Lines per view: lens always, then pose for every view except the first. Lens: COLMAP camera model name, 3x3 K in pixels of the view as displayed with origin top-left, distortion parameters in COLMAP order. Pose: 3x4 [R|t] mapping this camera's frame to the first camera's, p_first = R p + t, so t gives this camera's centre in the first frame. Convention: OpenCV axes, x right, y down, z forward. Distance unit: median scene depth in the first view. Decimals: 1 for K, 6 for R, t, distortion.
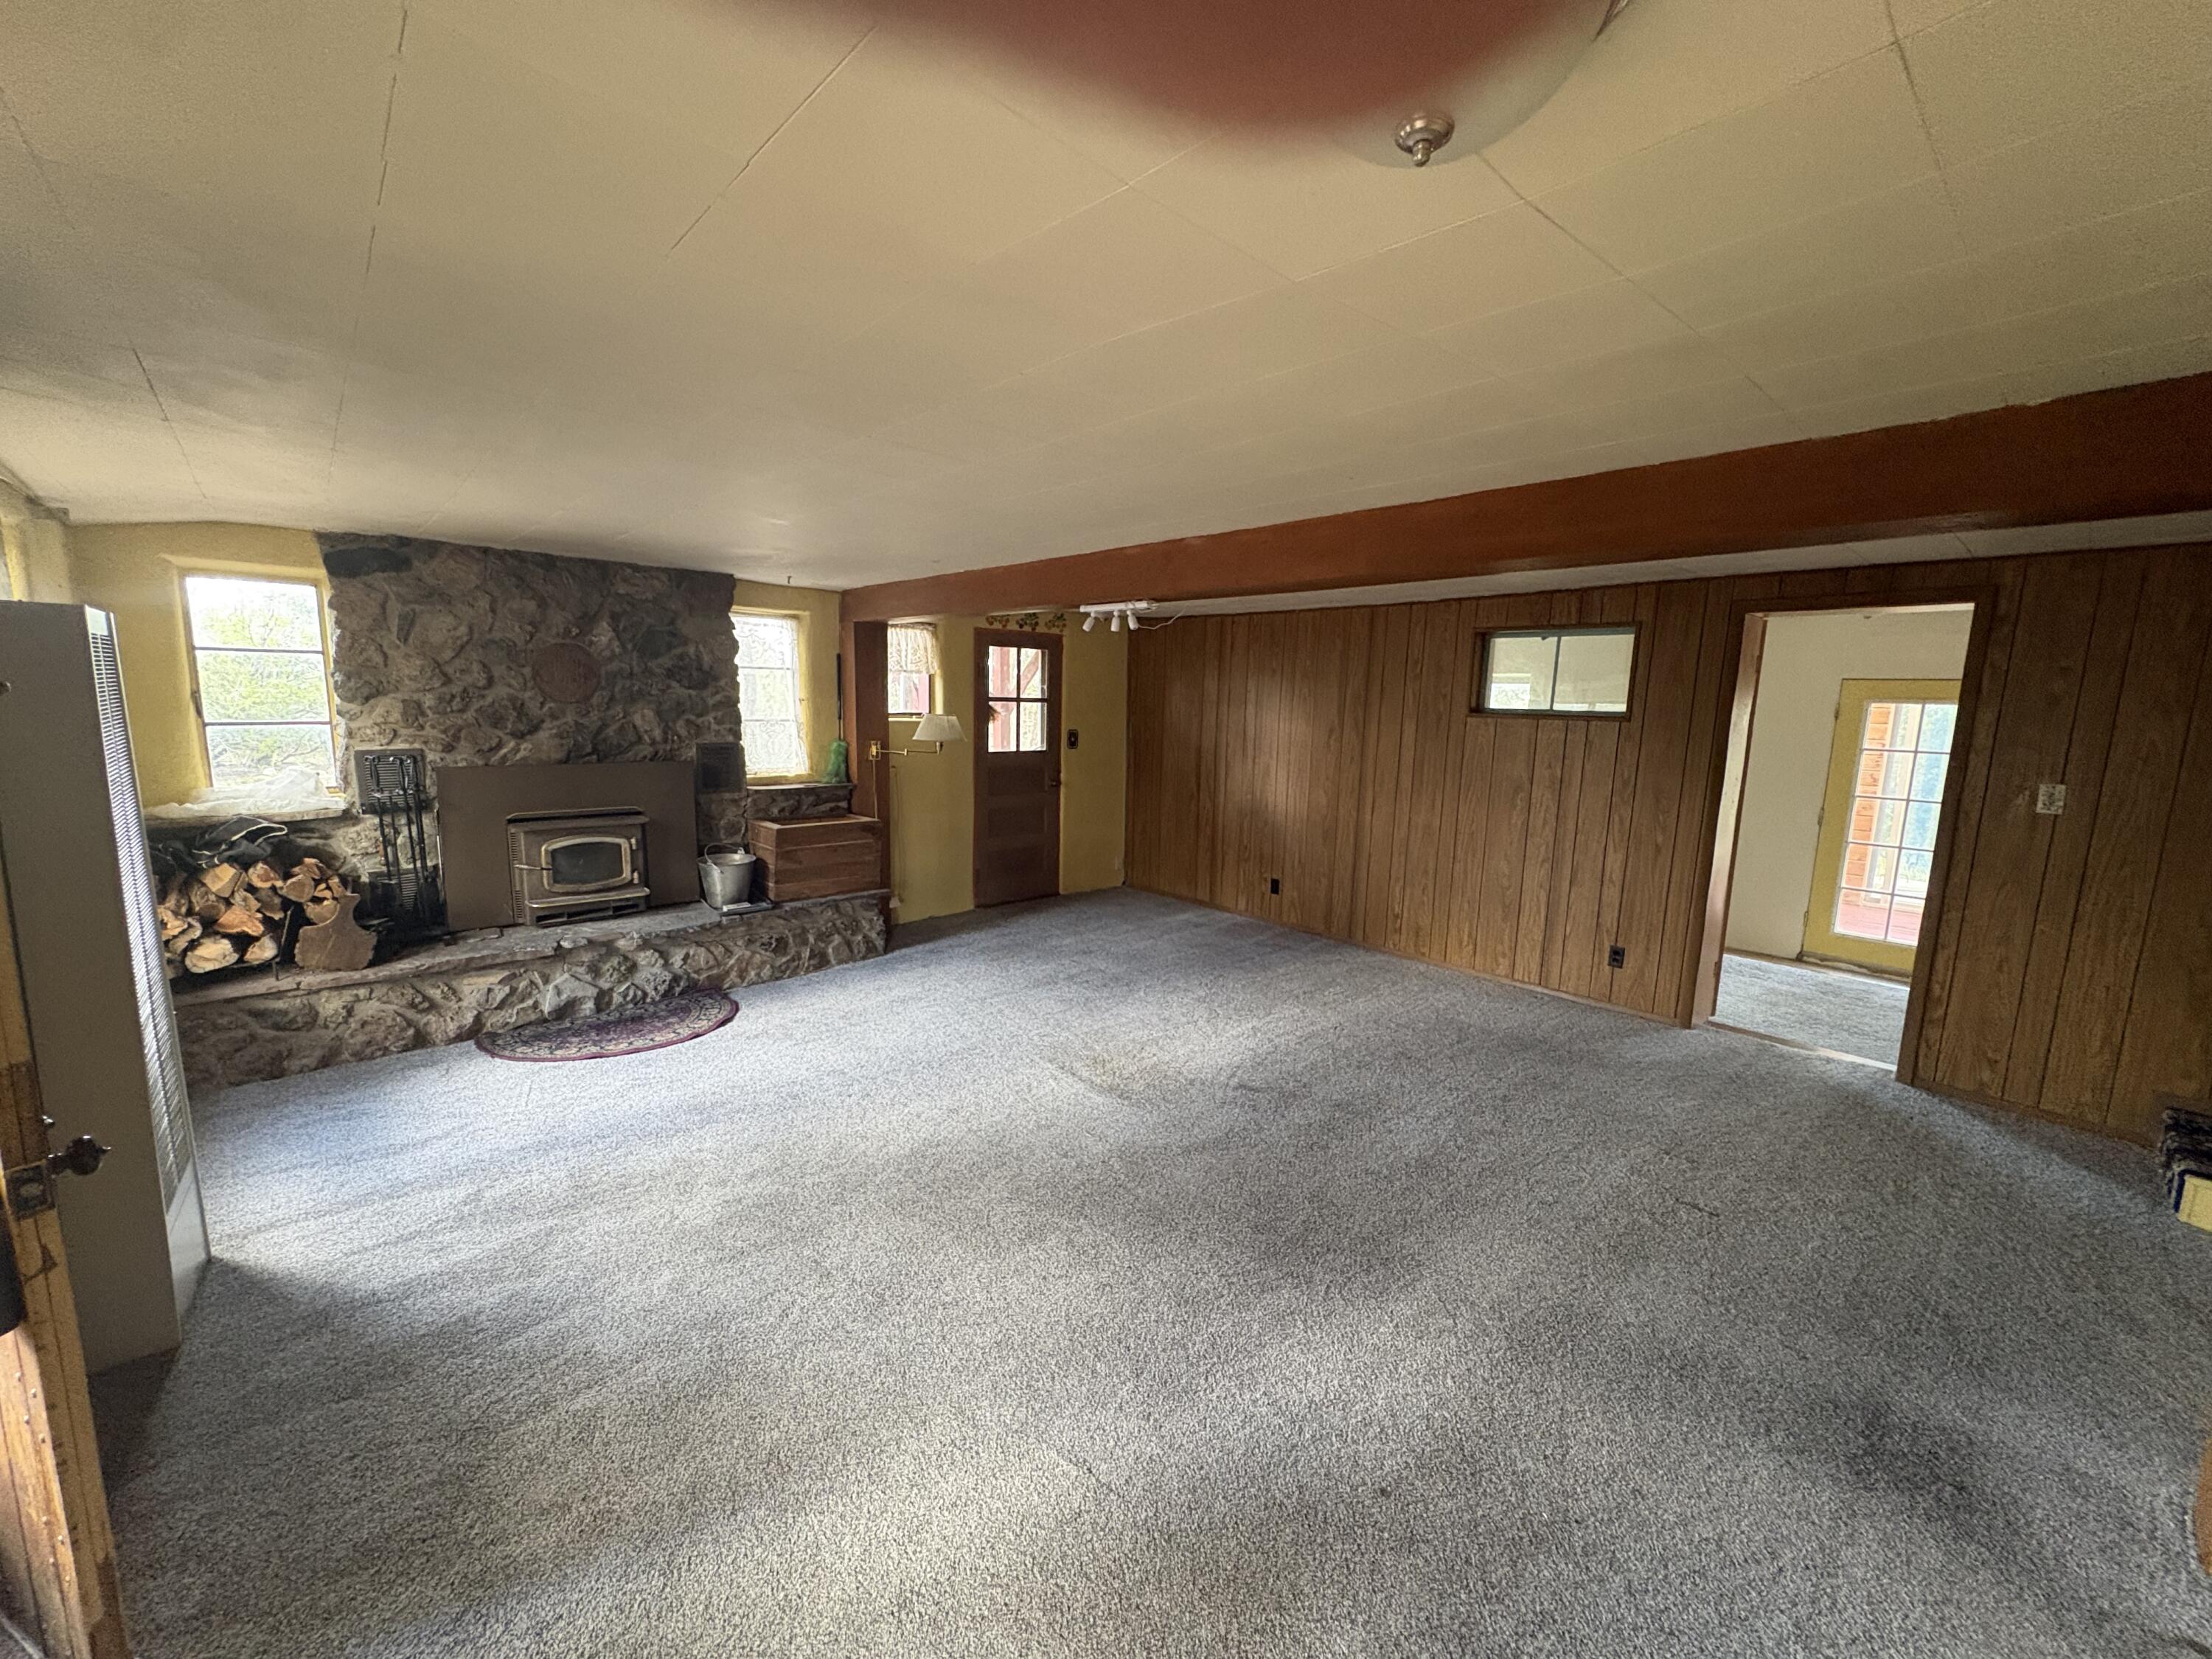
lens RADIAL K [[882.2, 0, 1113.5], [0, 882.2, 830.2], [0, 0, 1]] dist [0.002079, -0.000009]
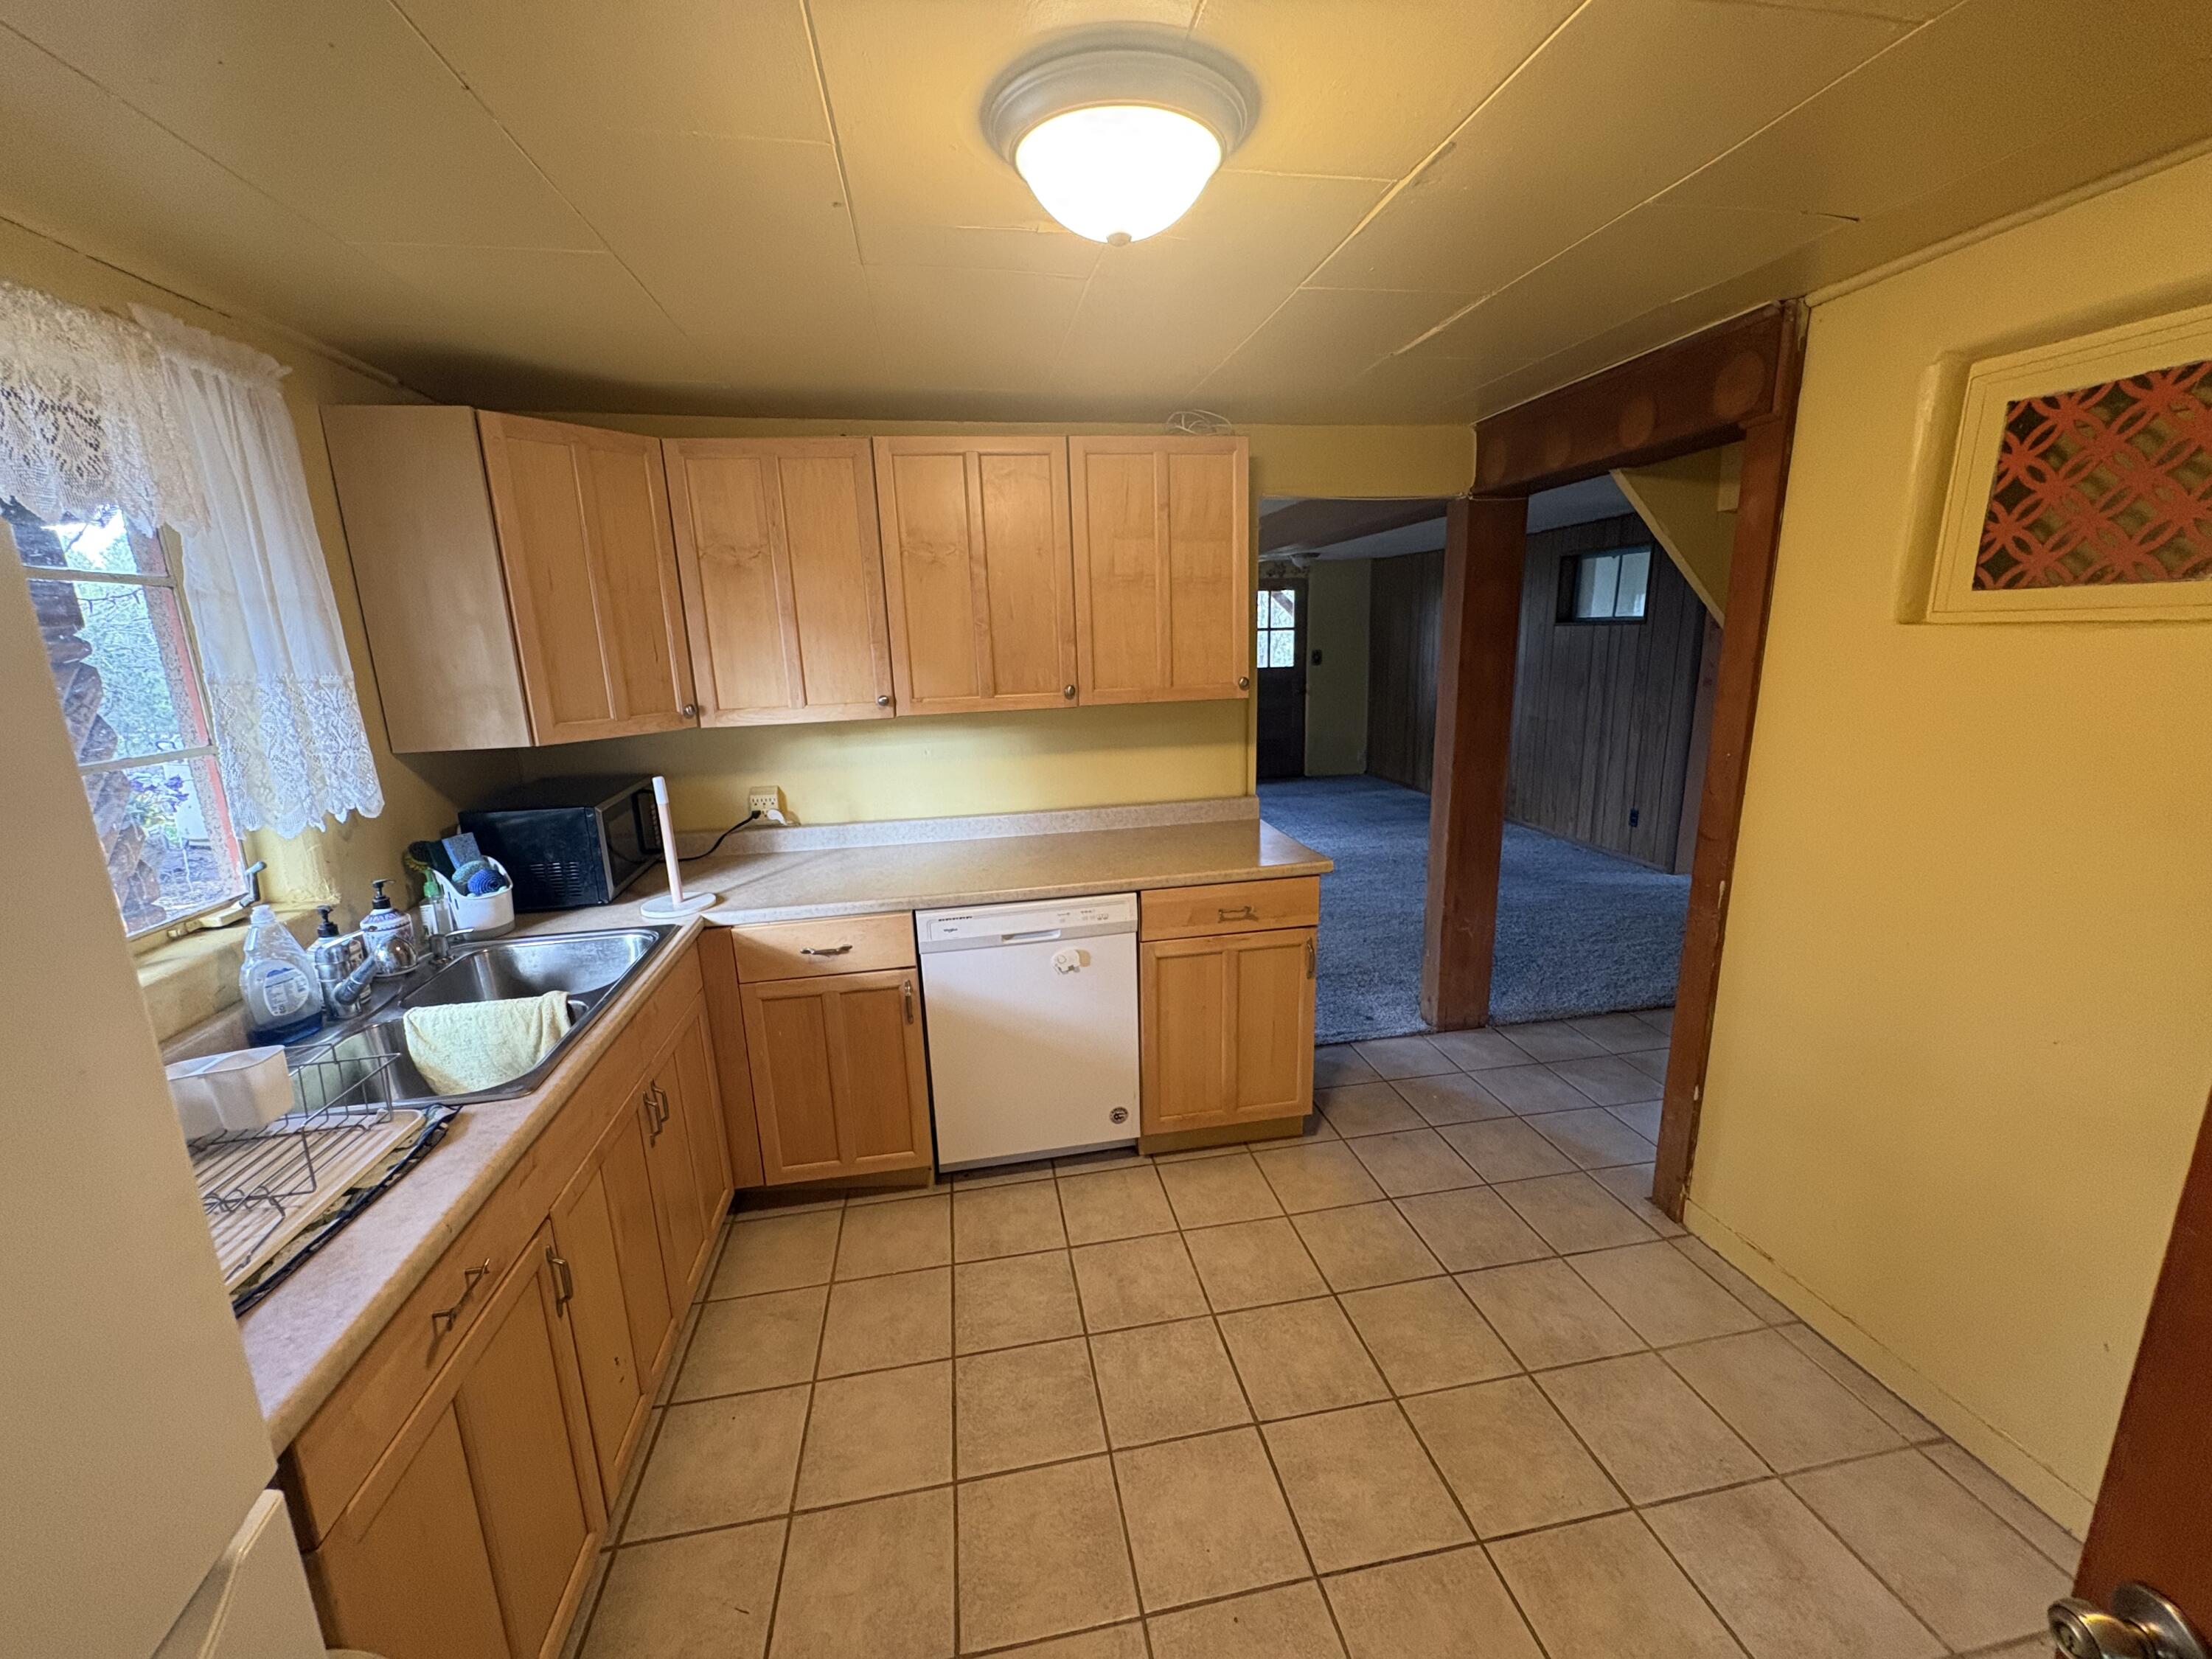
lens RADIAL K [[882.2, 0, 1105.1], [0, 882.2, 836.7], [0, 0, 1]] dist [0.002079, -0.000009]
pose [[0.843241, 0.075030, -0.532274, 0.574928], [-0.031904, 0.995451, 0.089777, 0.078012], [0.536588, -0.058722, 0.841798, -0.414950]]
